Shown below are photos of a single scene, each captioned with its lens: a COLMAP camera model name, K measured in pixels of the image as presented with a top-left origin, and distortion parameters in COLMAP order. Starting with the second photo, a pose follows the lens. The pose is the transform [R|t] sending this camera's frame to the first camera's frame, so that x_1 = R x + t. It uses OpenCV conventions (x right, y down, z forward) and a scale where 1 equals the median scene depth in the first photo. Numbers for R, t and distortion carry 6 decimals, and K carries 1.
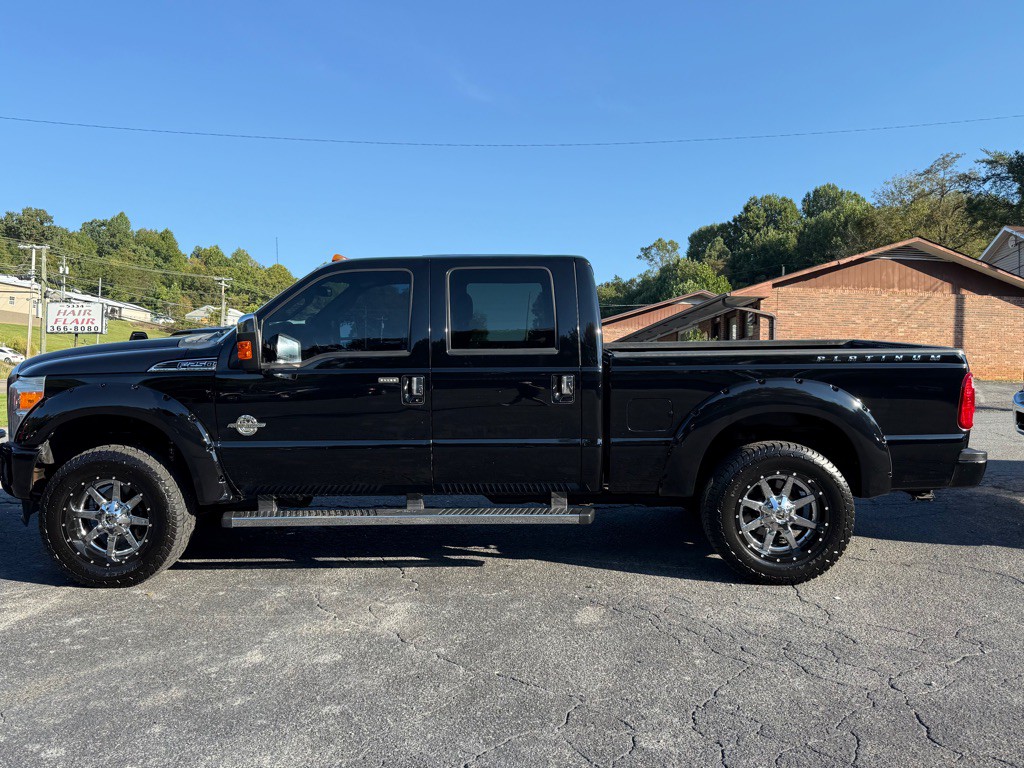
lens RADIAL K [[862.6, 0, 513.2], [0, 862.6, 382.7], [0, 0, 1]] dist [0.129037, -0.245983]
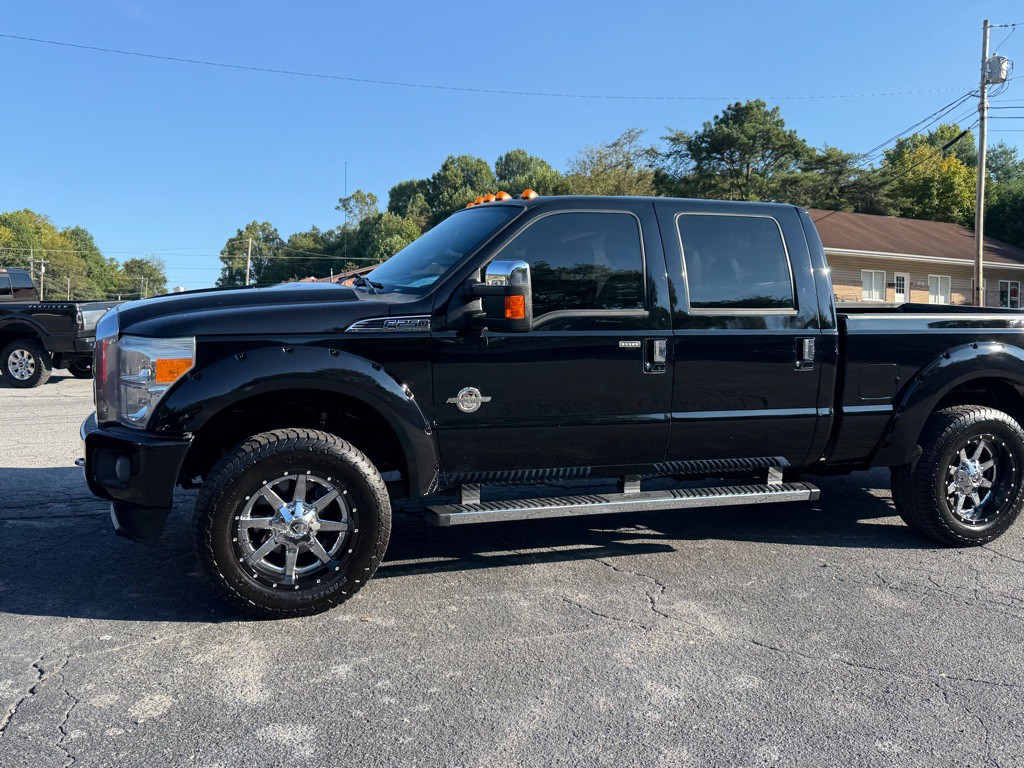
lens RADIAL K [[862.6, 0, 504.4], [0, 862.6, 394.6], [0, 0, 1]] dist [0.129037, -0.245983]
pose [[0.941085, -0.017202, 0.337732, -0.538403], [-0.004985, 0.997891, 0.064717, -0.007880], [-0.338133, -0.062588, 0.939015, 0.238715]]
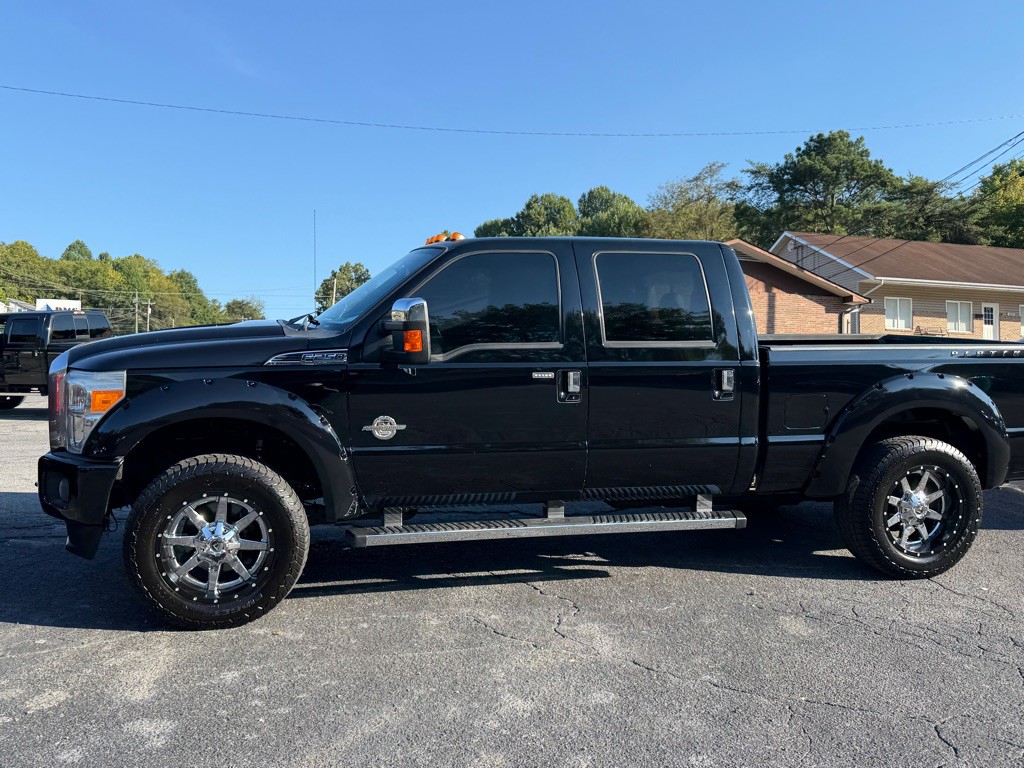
lens RADIAL K [[862.6, 0, 504.8], [0, 862.6, 383.7], [0, 0, 1]] dist [0.129037, -0.245983]
pose [[0.970175, -0.003222, 0.242384, -0.392855], [0.000296, 0.999927, 0.012108, -0.005072], [-0.242405, -0.011675, 0.970105, 0.141875]]
